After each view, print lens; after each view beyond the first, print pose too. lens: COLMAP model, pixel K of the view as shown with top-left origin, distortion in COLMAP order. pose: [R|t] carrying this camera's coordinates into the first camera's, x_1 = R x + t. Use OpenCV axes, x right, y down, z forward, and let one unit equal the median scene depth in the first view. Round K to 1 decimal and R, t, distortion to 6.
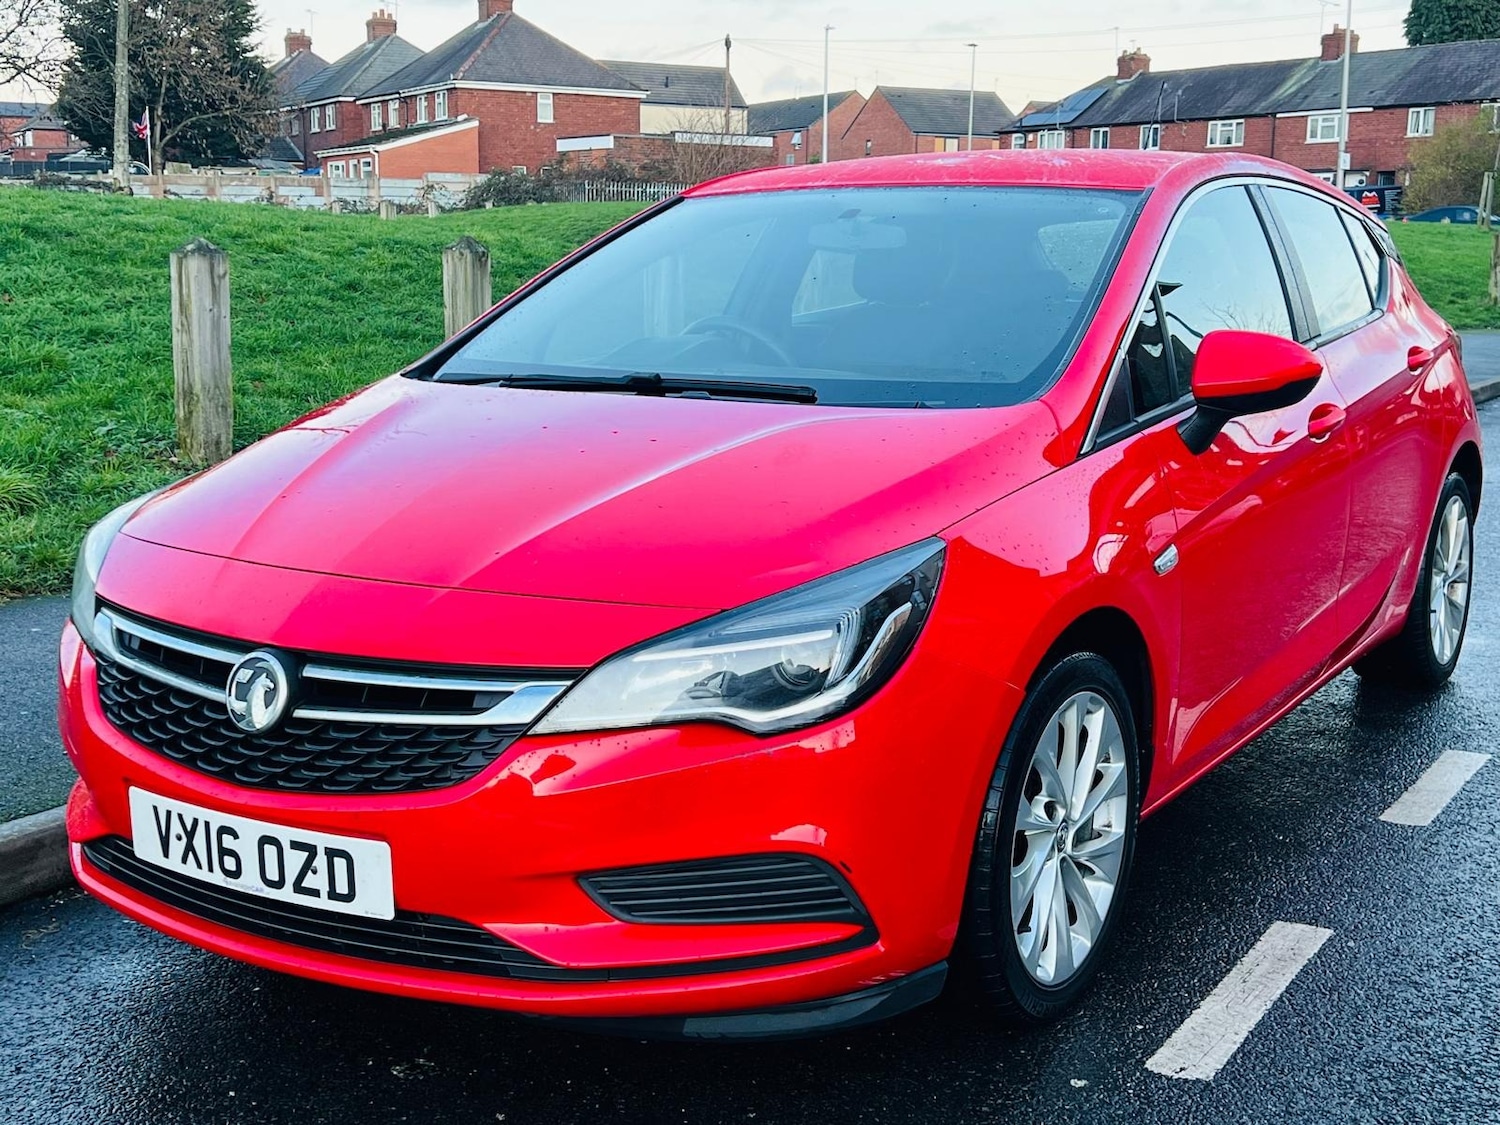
lens RADIAL K [[1828.1, 0, 753.0], [0, 1828.1, 568.4], [0, 0, 1]] dist [0.139440, -0.336761]
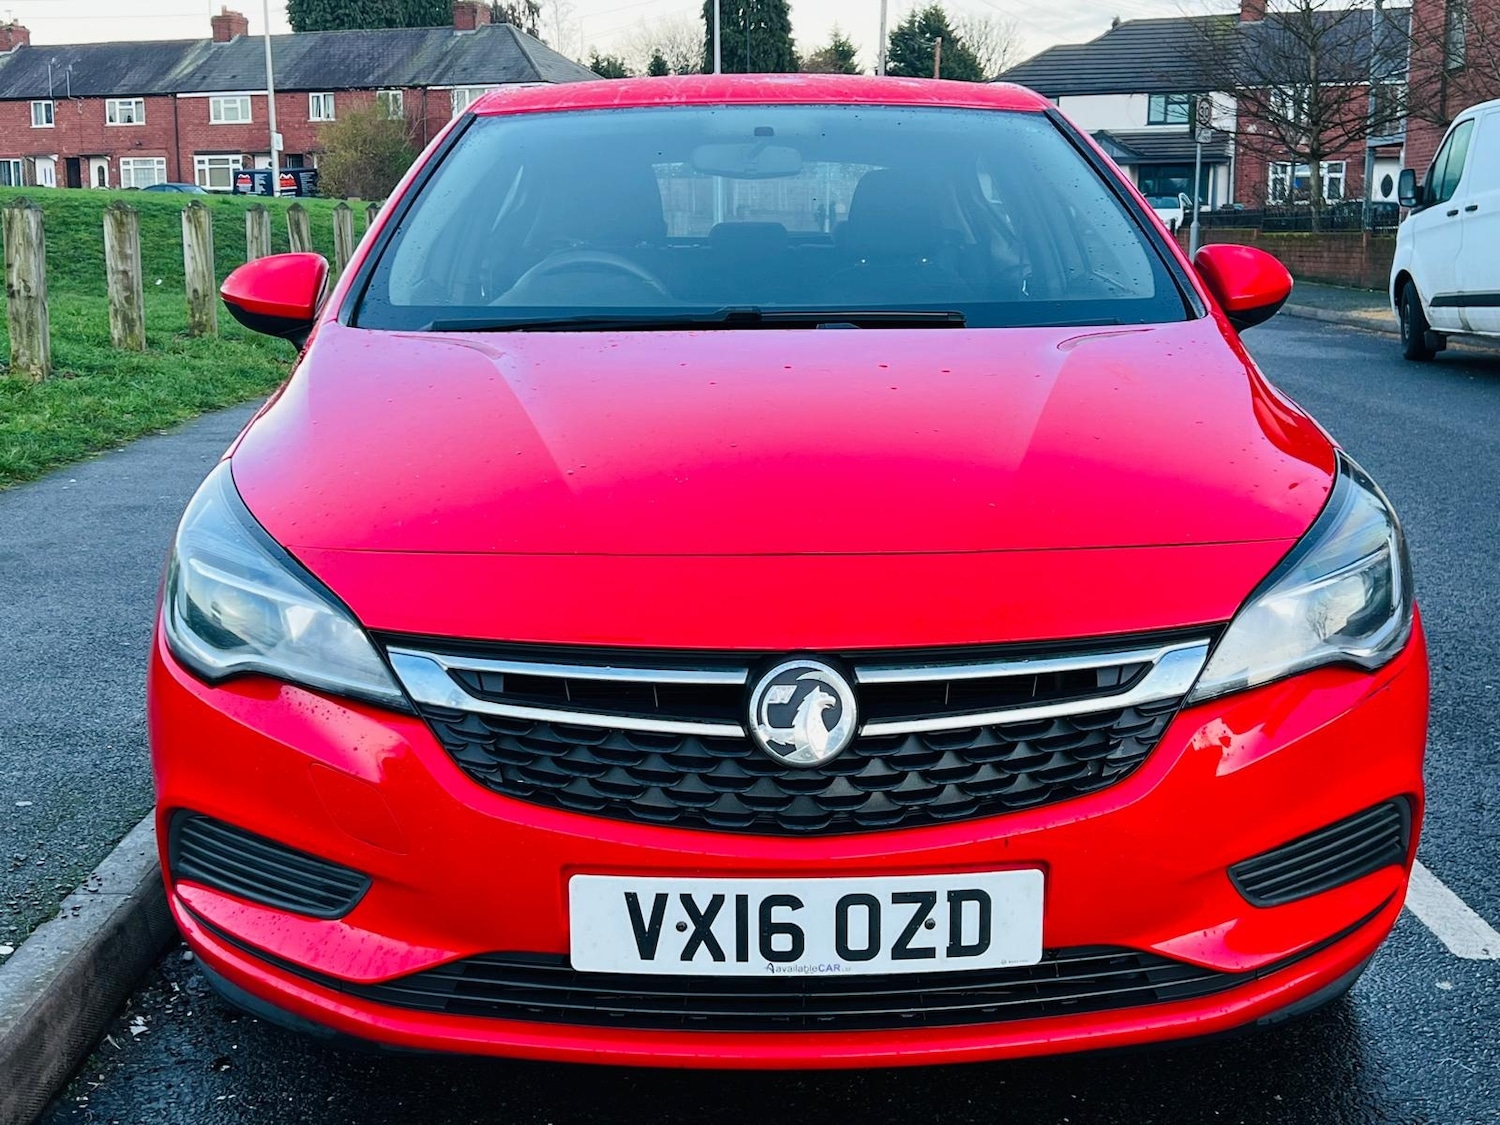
lens RADIAL K [[1828.1, 0, 753.0], [0, 1828.1, 568.4], [0, 0, 1]] dist [0.139440, -0.336761]
pose [[0.839955, -0.108306, 0.531738, -0.567844], [0.103624, 0.993862, 0.038745, -0.019973], [-0.532671, 0.022557, 0.846022, 0.304876]]
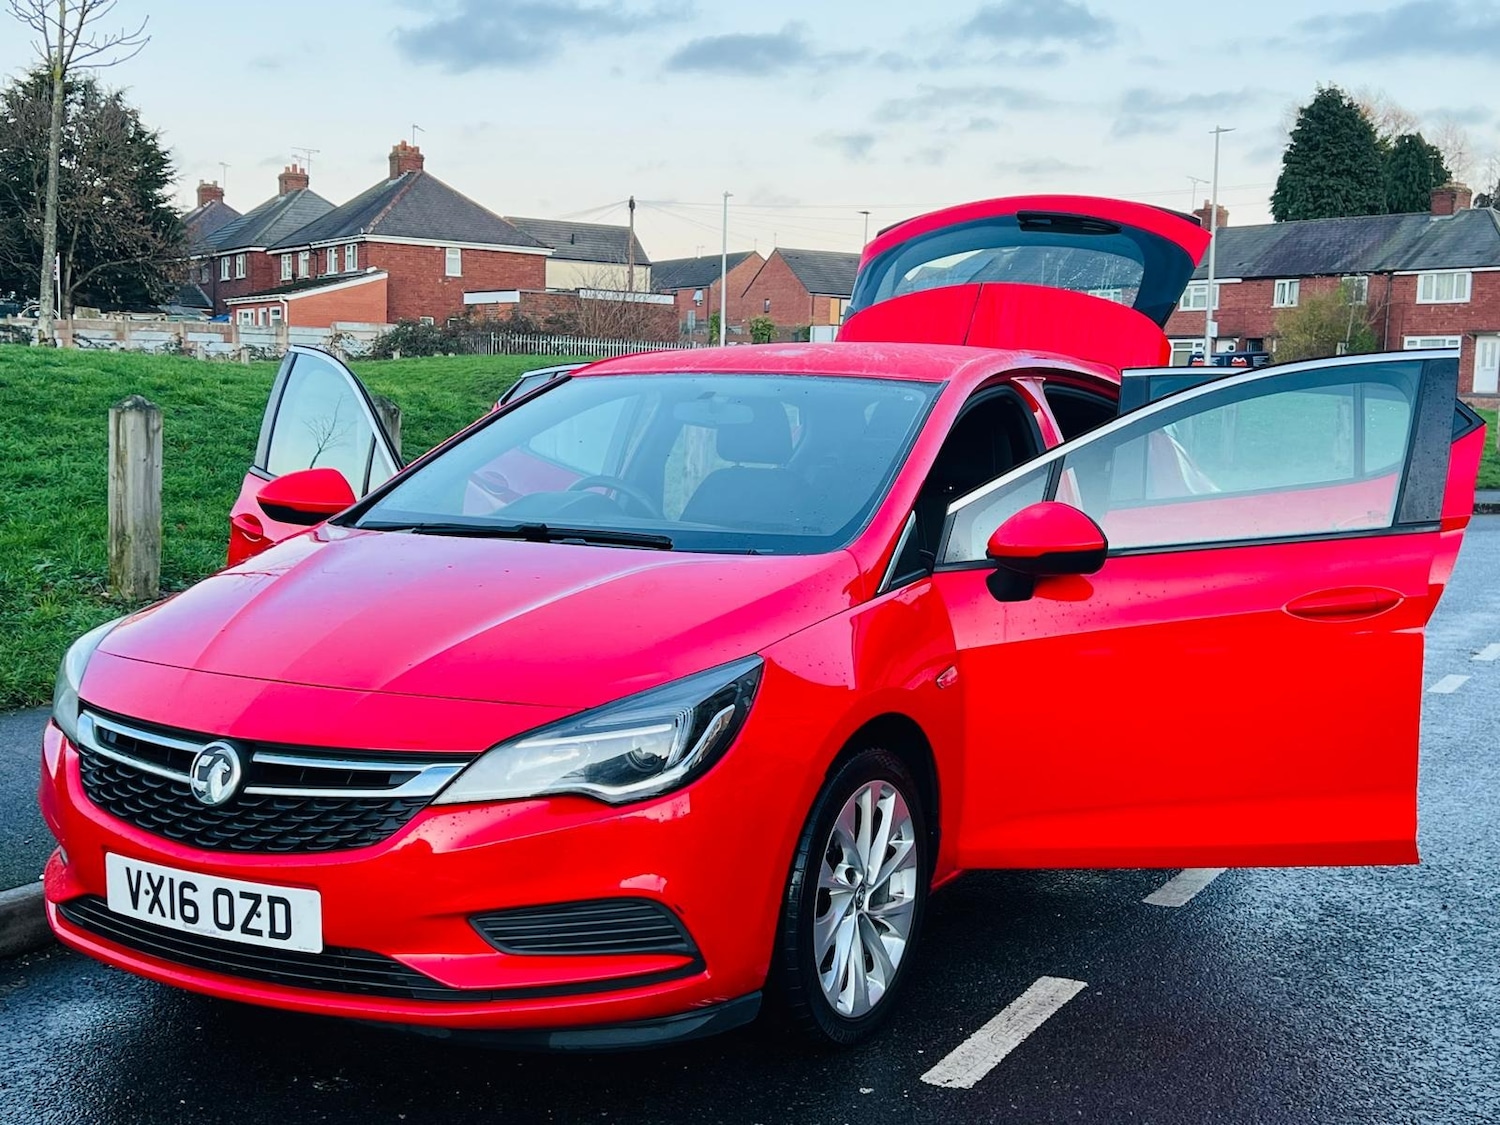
lens RADIAL K [[1799.9, 0, 751.9], [0, 1799.9, 571.1], [0, 0, 1]] dist [0.139930, -0.356401]
pose [[0.998433, 0.011341, 0.054791, 0.023063], [-0.007055, 0.996945, -0.077792, 0.019303], [-0.055506, 0.077283, 0.995463, -0.224316]]
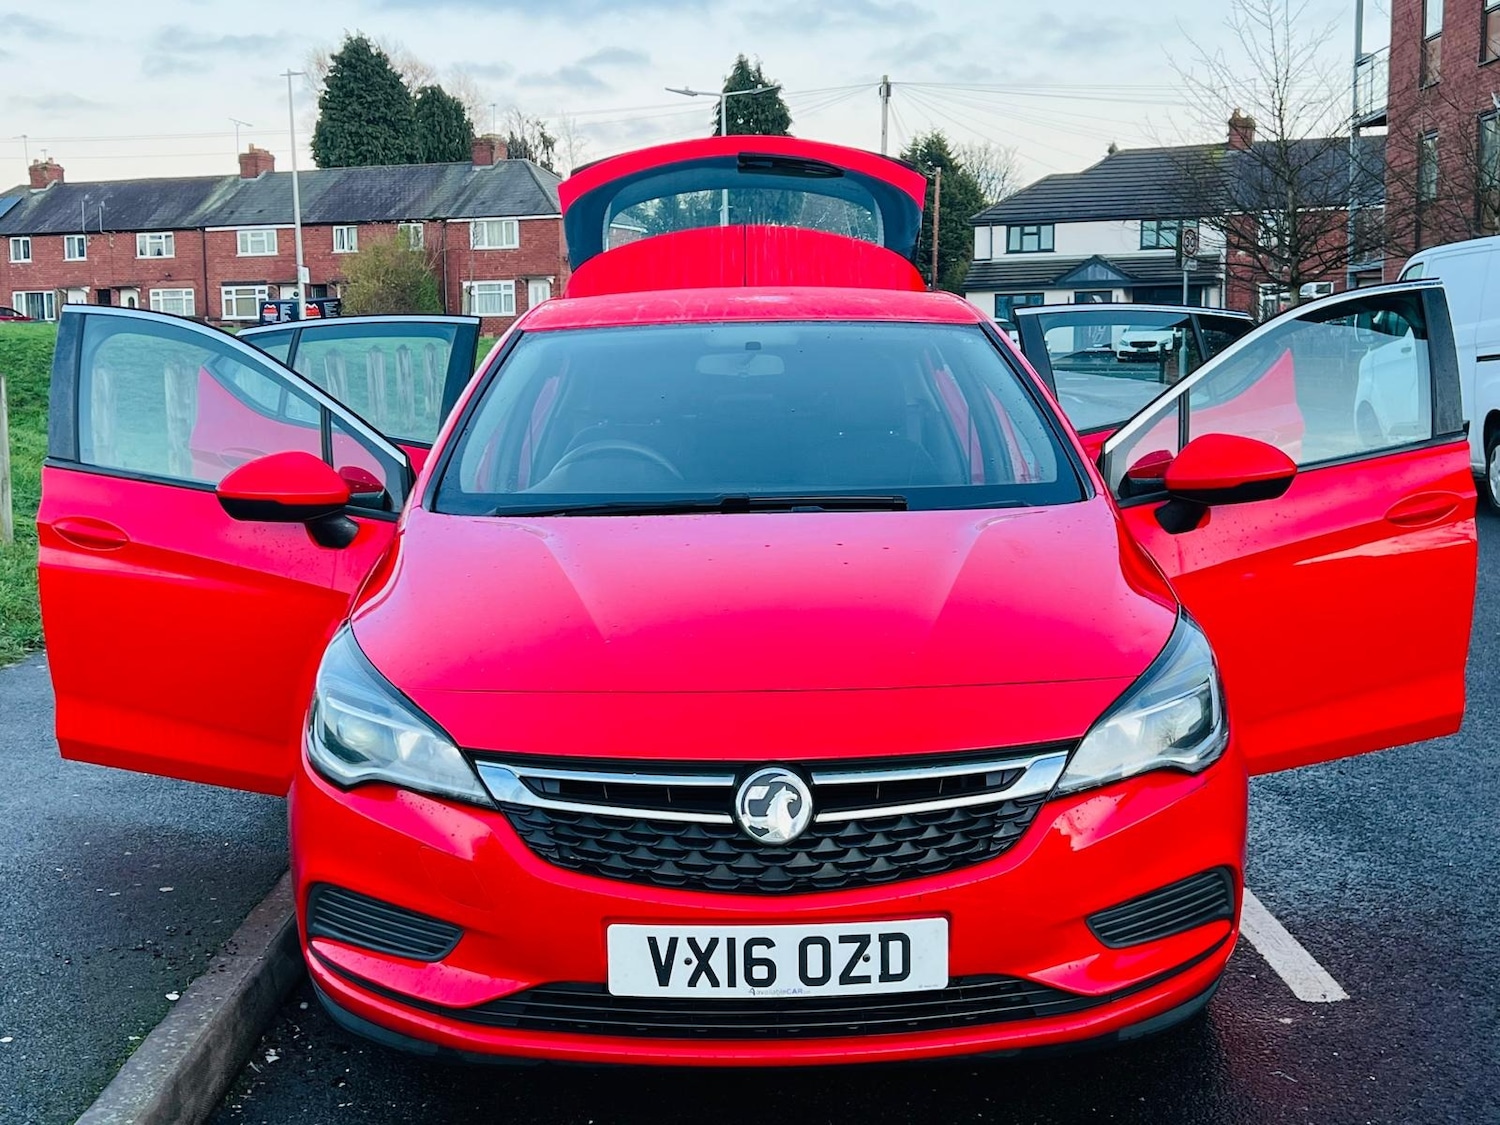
lens RADIAL K [[1799.9, 0, 751.9], [0, 1799.9, 571.1], [0, 0, 1]] dist [0.139930, -0.356401]
pose [[0.842722, -0.083168, 0.531886, -0.686131], [0.111827, 0.993488, -0.021833, -0.039040], [-0.526606, 0.077878, 0.846535, 0.089991]]
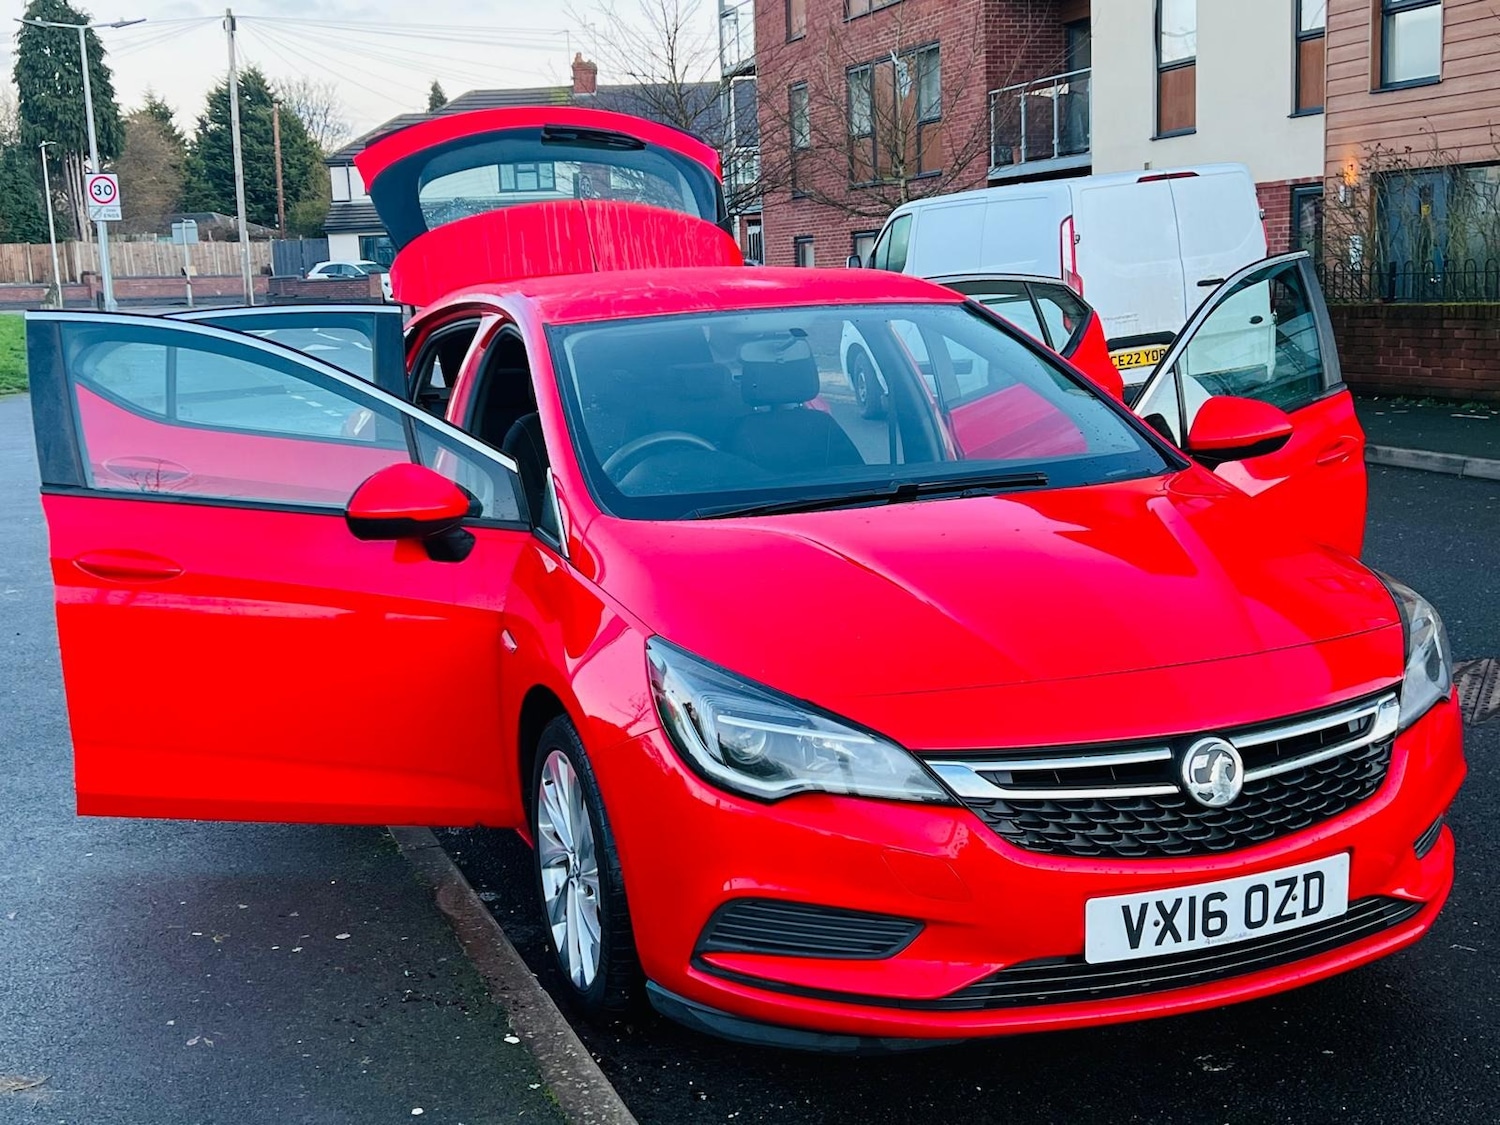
lens RADIAL K [[1799.9, 0, 751.9], [0, 1799.9, 571.1], [0, 0, 1]] dist [0.139930, -0.356401]
pose [[0.600163, -0.159970, 0.783718, -1.101344], [0.180964, 0.981548, 0.061770, -0.150992], [-0.779138, 0.104753, 0.618037, 0.417597]]
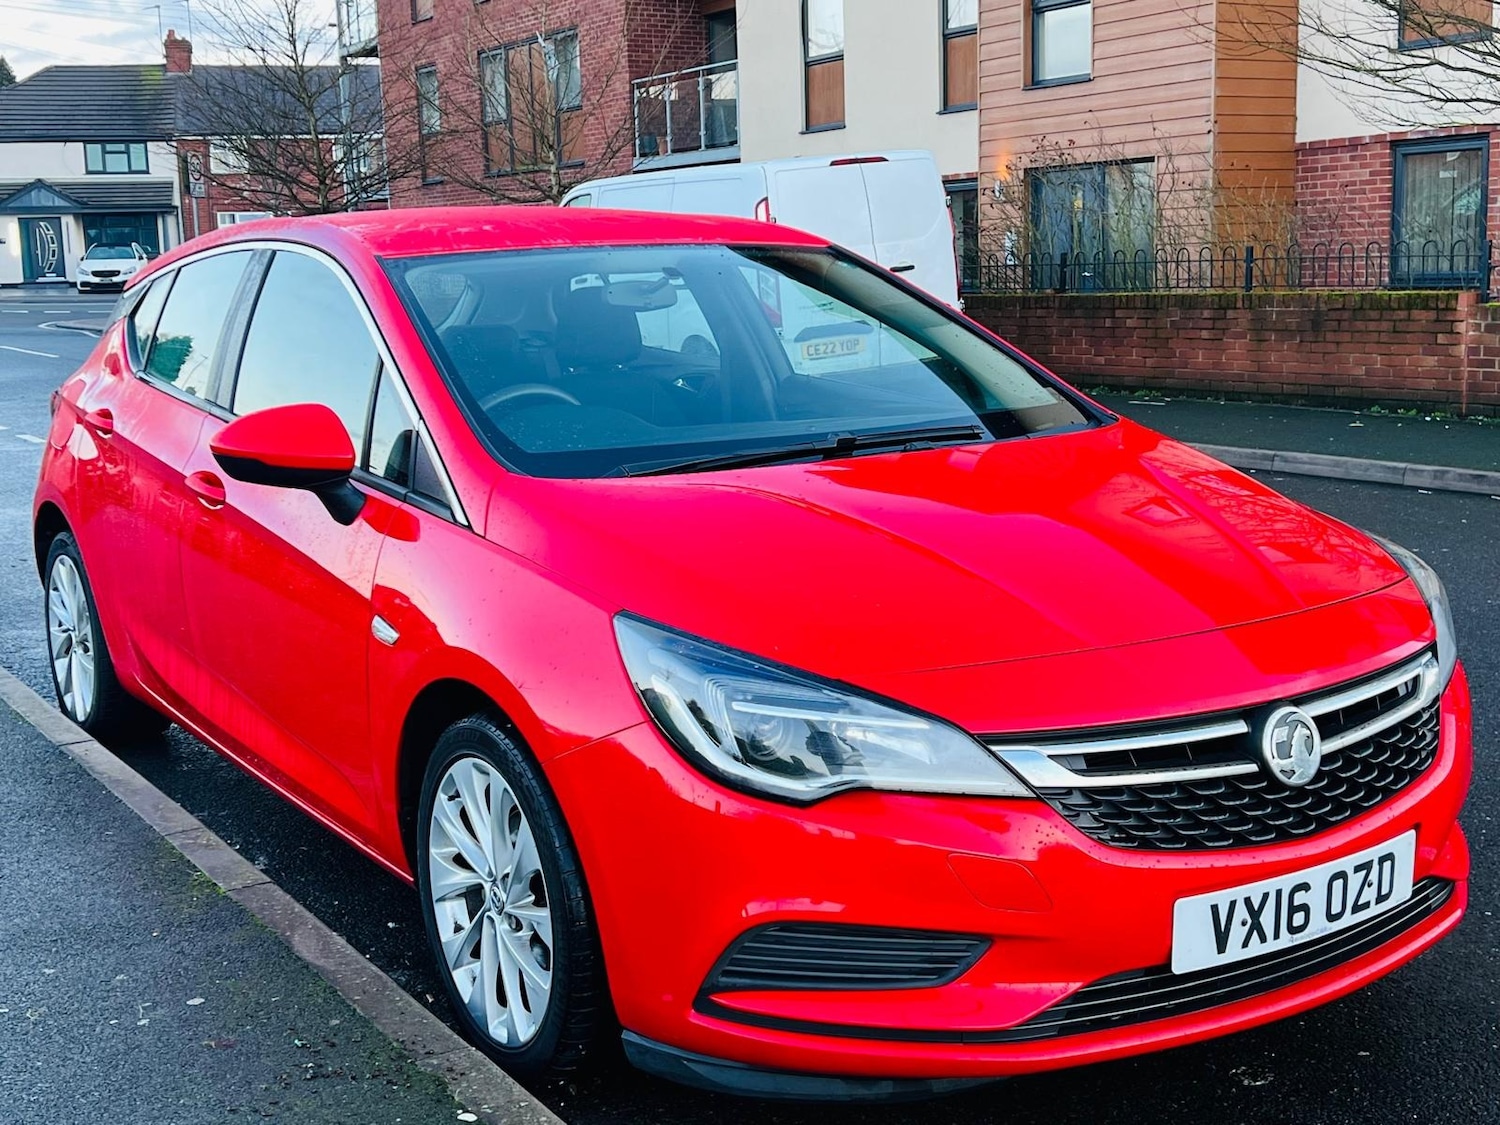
lens RADIAL K [[1826.0, 0, 761.2], [0, 1826.0, 554.7], [0, 0, 1]] dist [0.146893, -0.415322]
pose [[0.417416, -0.161865, 0.894183, -1.073315], [0.185313, 0.978492, 0.090620, -0.153244], [-0.889620, 0.127878, 0.438434, 0.663644]]
